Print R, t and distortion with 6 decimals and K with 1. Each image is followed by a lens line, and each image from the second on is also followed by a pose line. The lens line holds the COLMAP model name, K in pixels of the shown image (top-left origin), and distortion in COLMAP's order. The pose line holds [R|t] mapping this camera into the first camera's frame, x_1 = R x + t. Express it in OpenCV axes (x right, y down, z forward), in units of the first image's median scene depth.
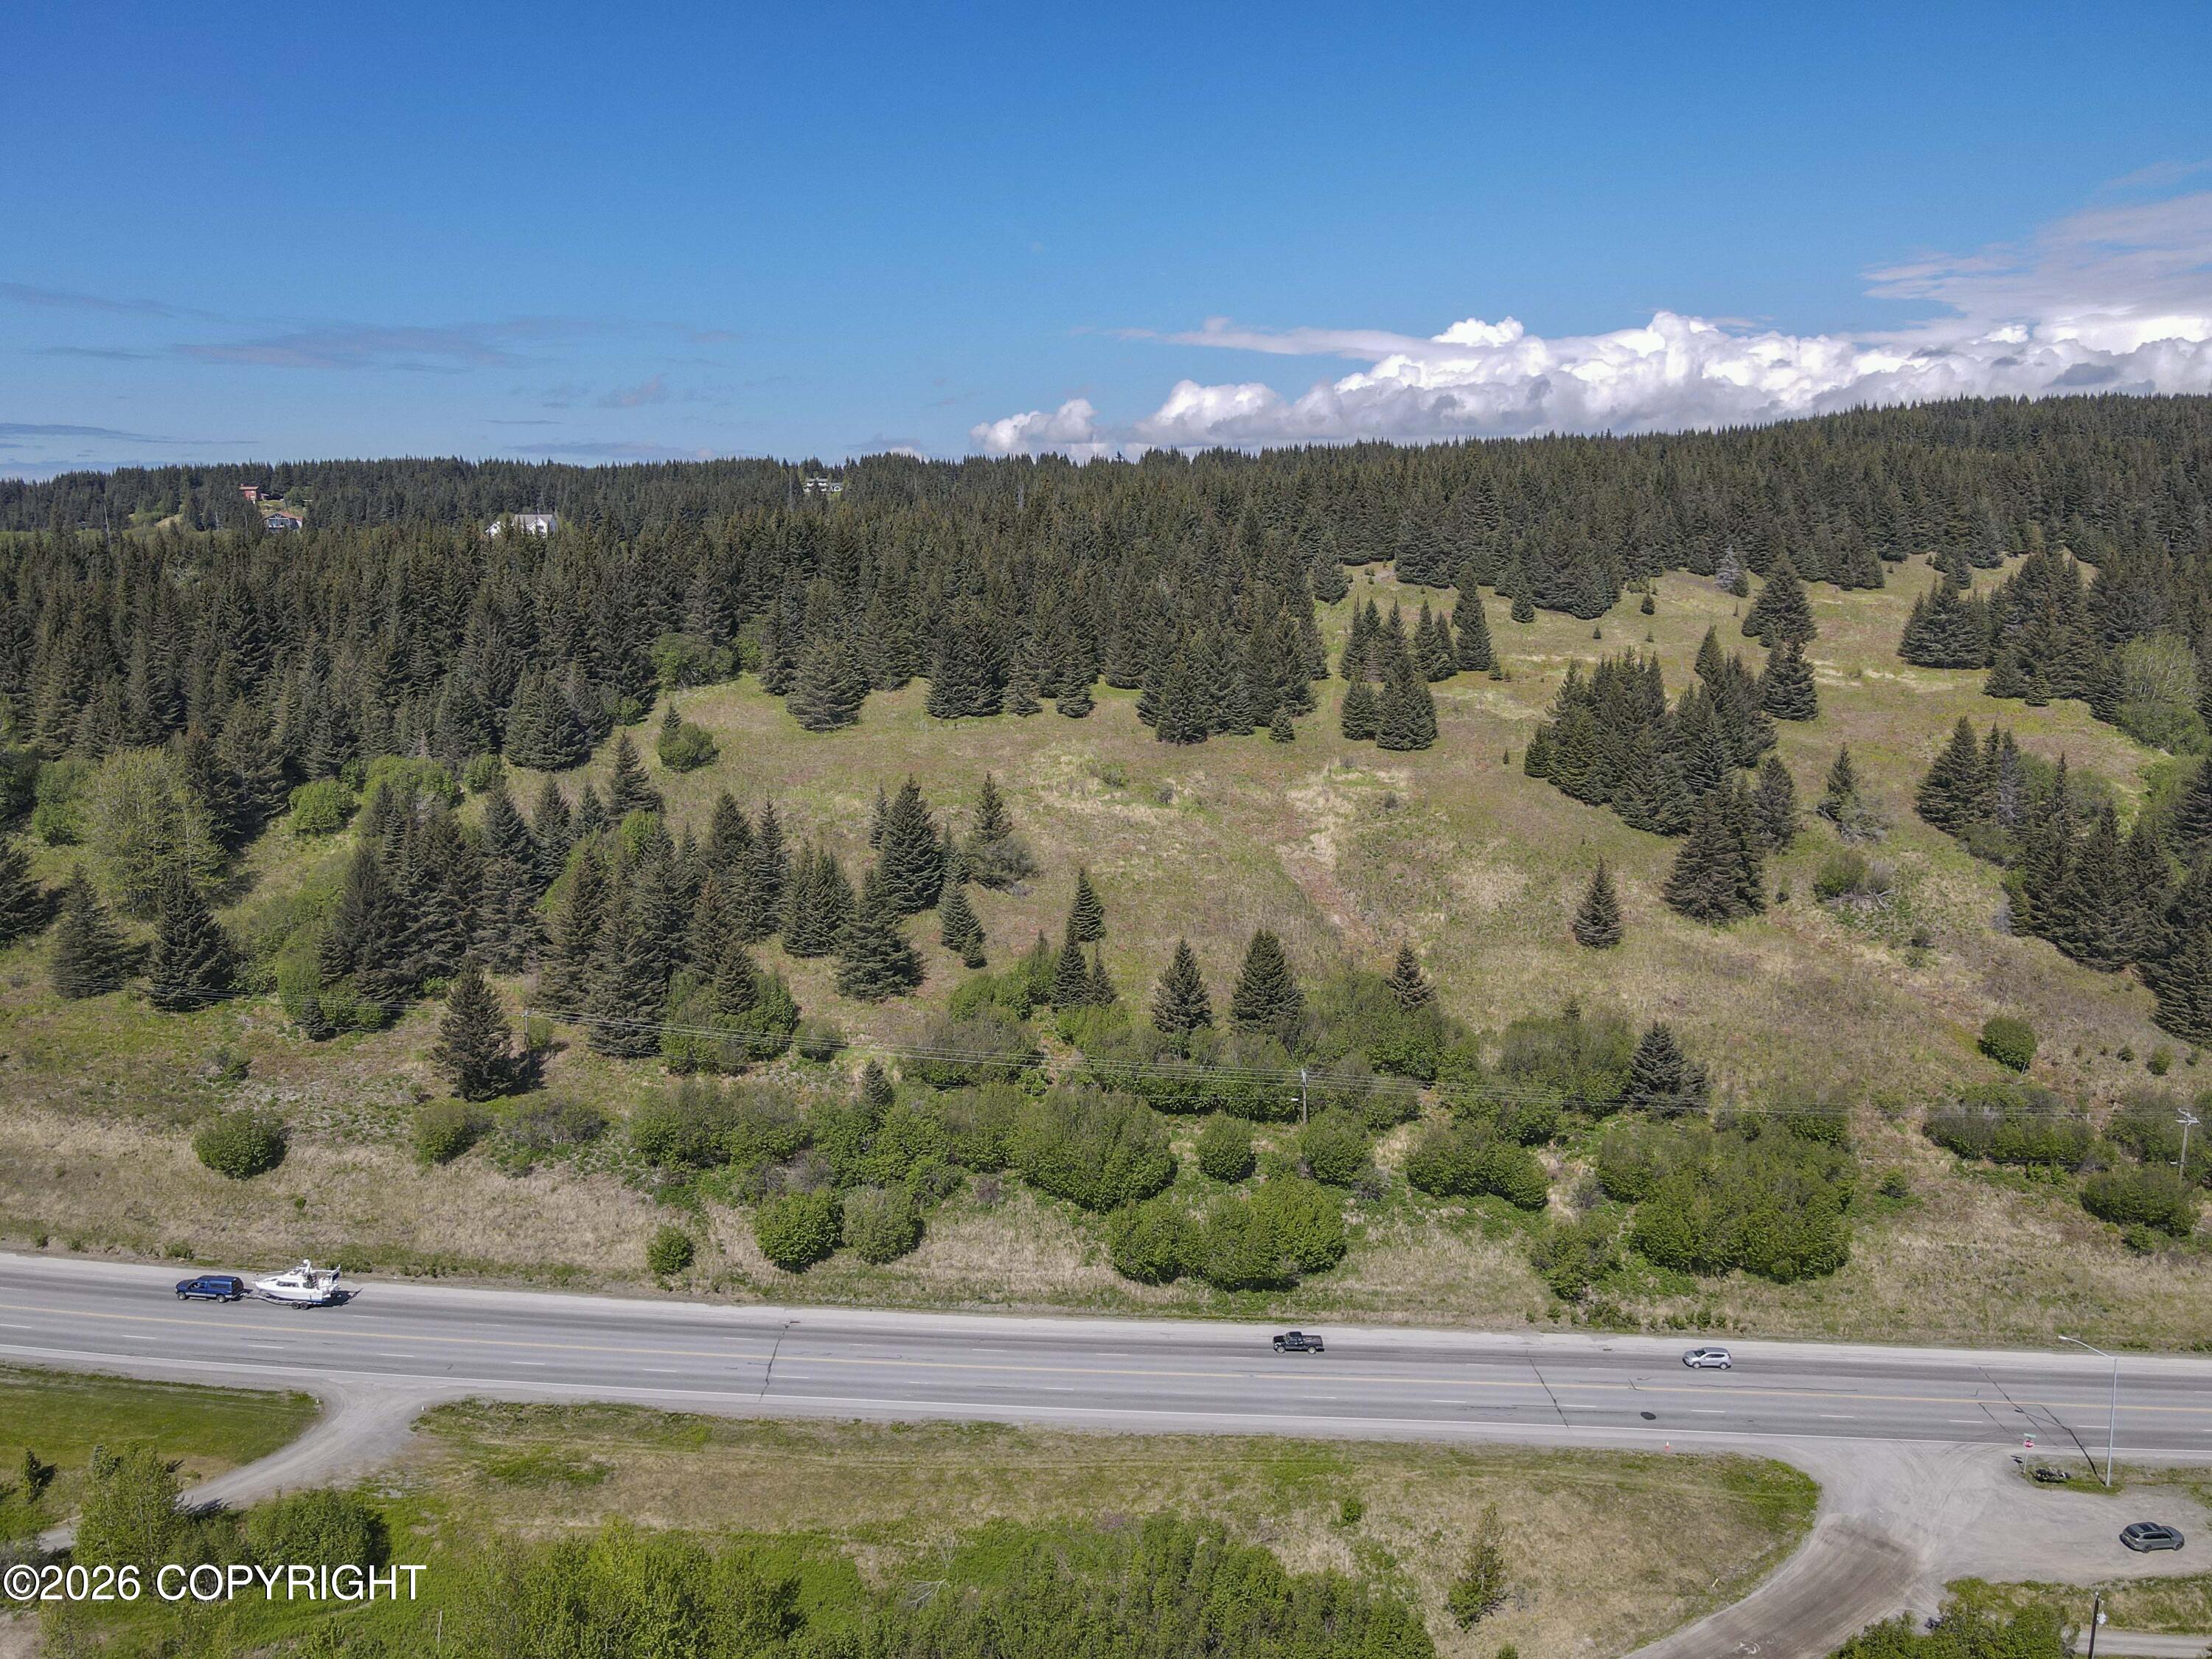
lens RADIAL K [[1618.2, 0, 1106.0], [0, 1618.2, 829.5], [0, 0, 1]] dist [0.000302, 0.038388]
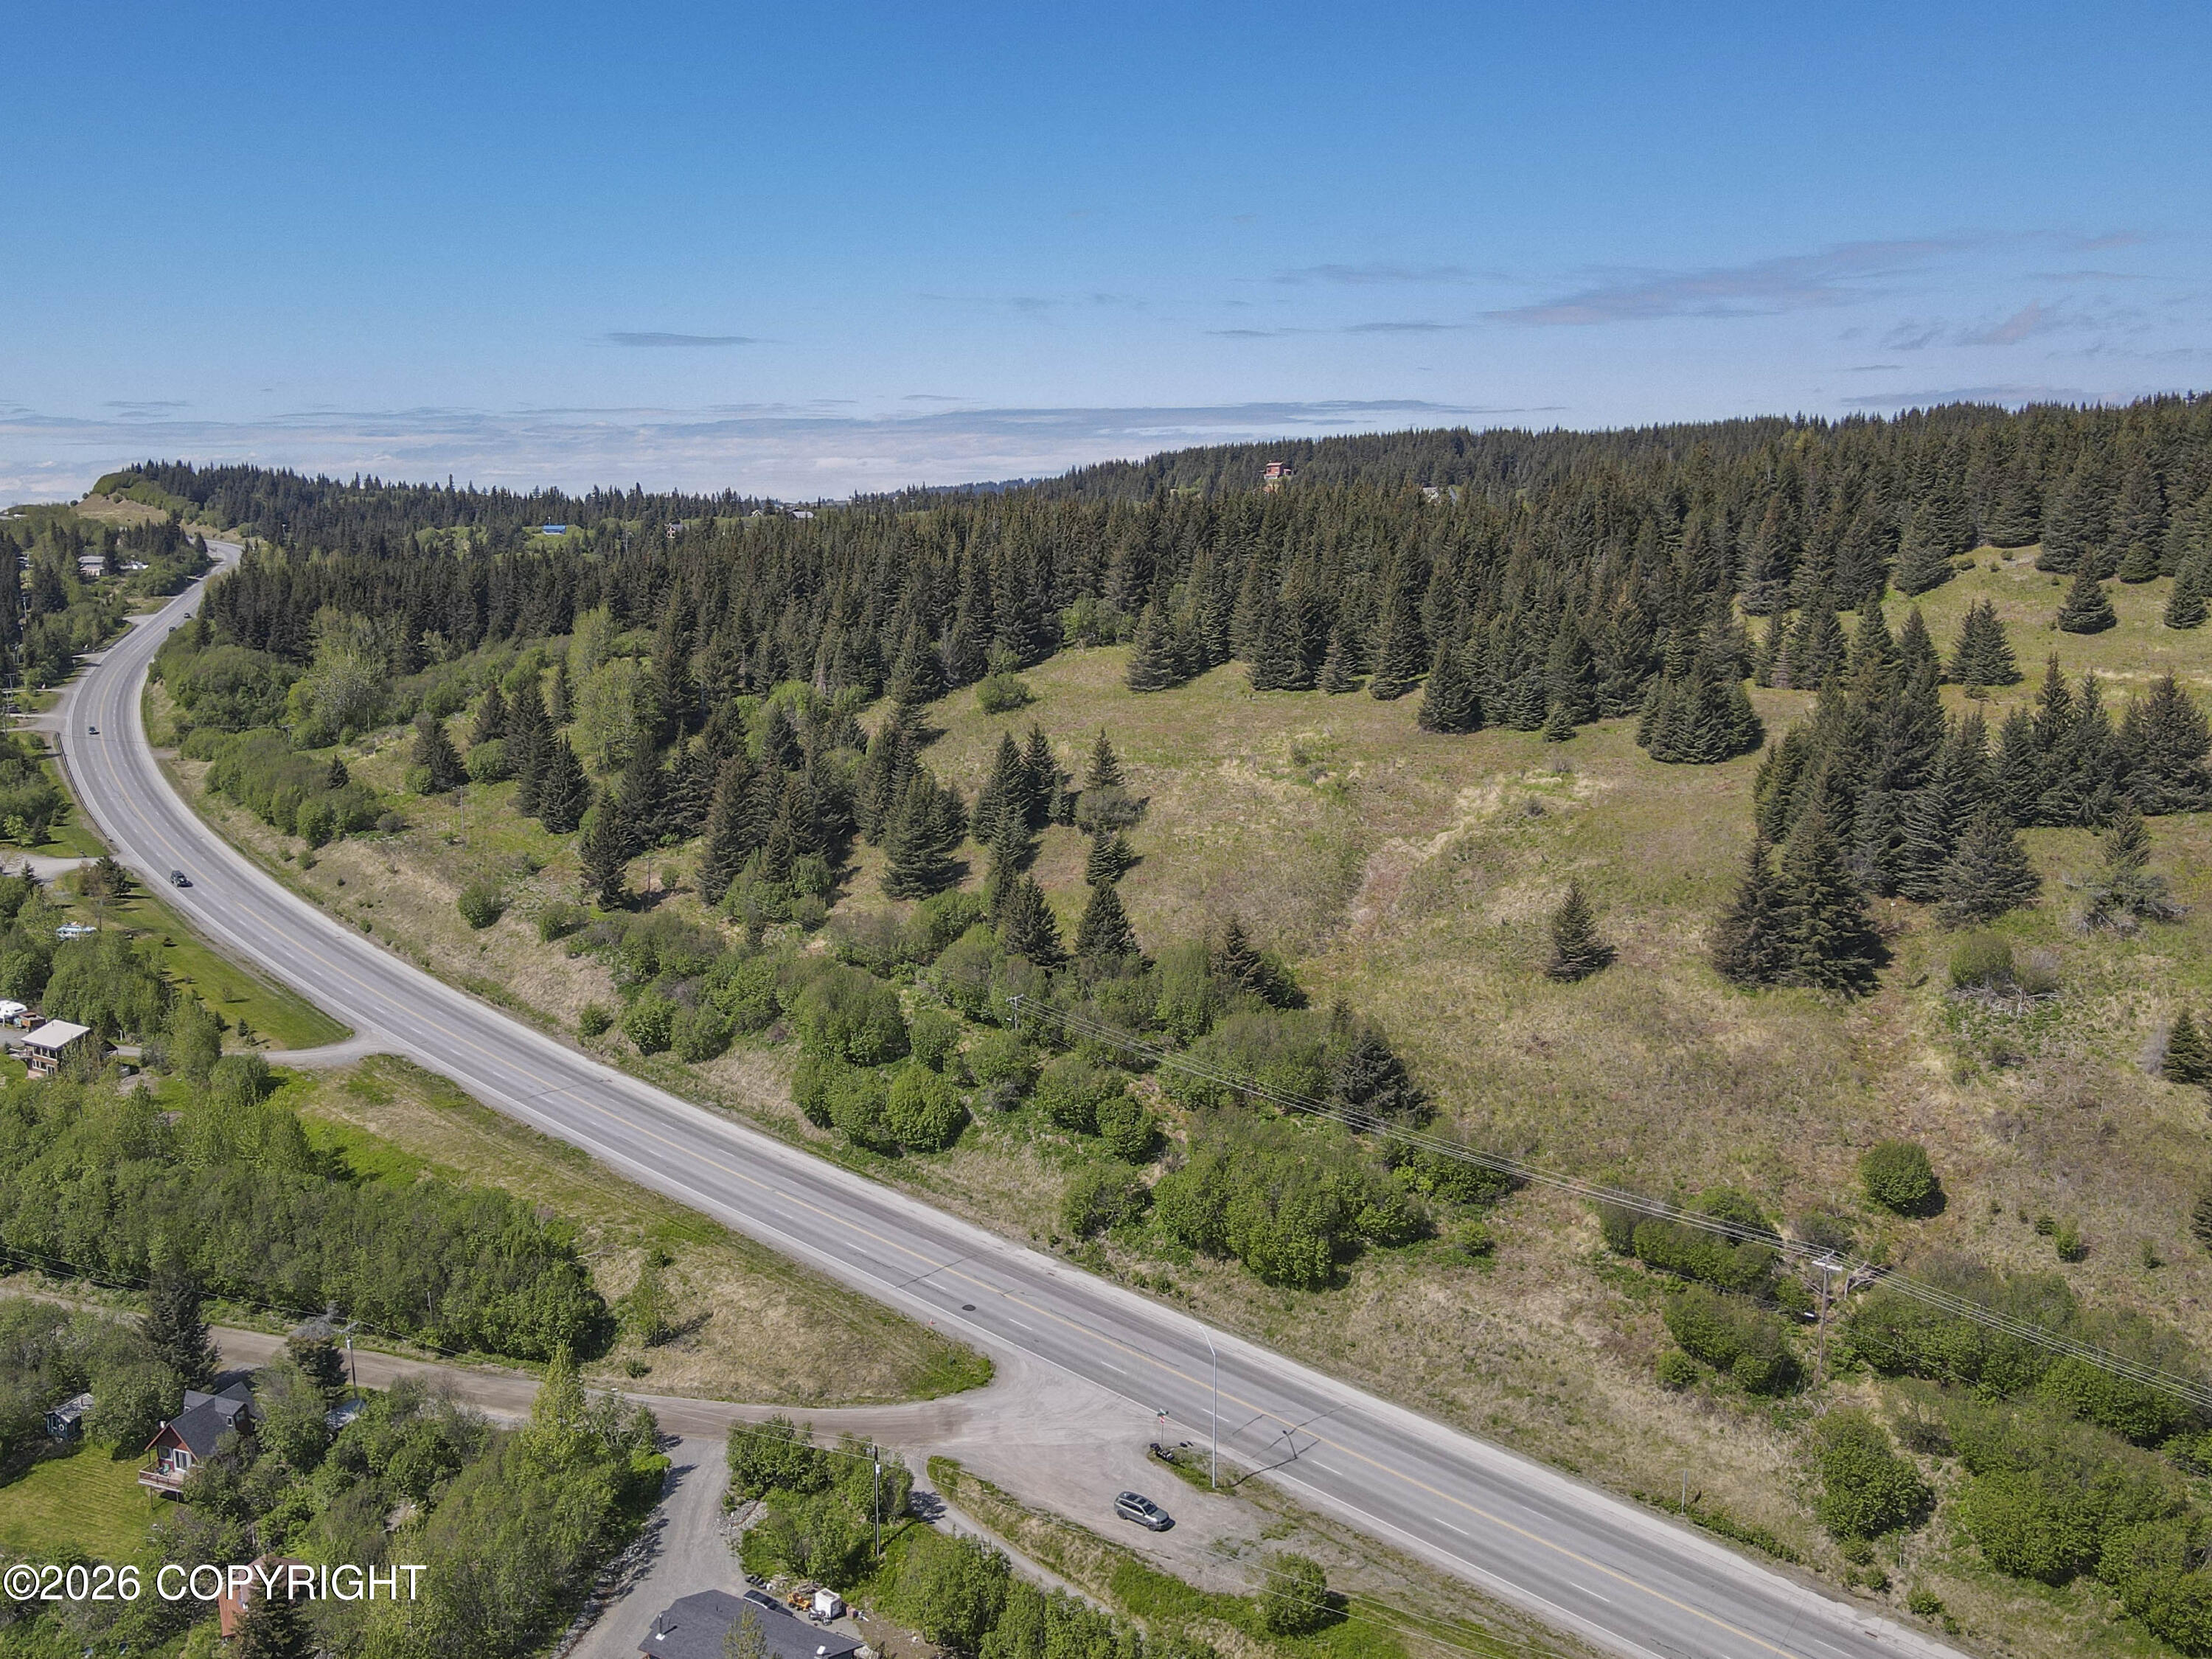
lens RADIAL K [[2059.5, 0, 1106.0], [0, 2059.5, 829.5], [0, 0, 1]] dist [0.015354, 0.008027]
pose [[0.690481, 0.113088, -0.714456, 1.218234], [-0.129525, 0.991069, 0.031693, -0.016259], [0.711660, 0.070657, 0.698962, 0.053987]]
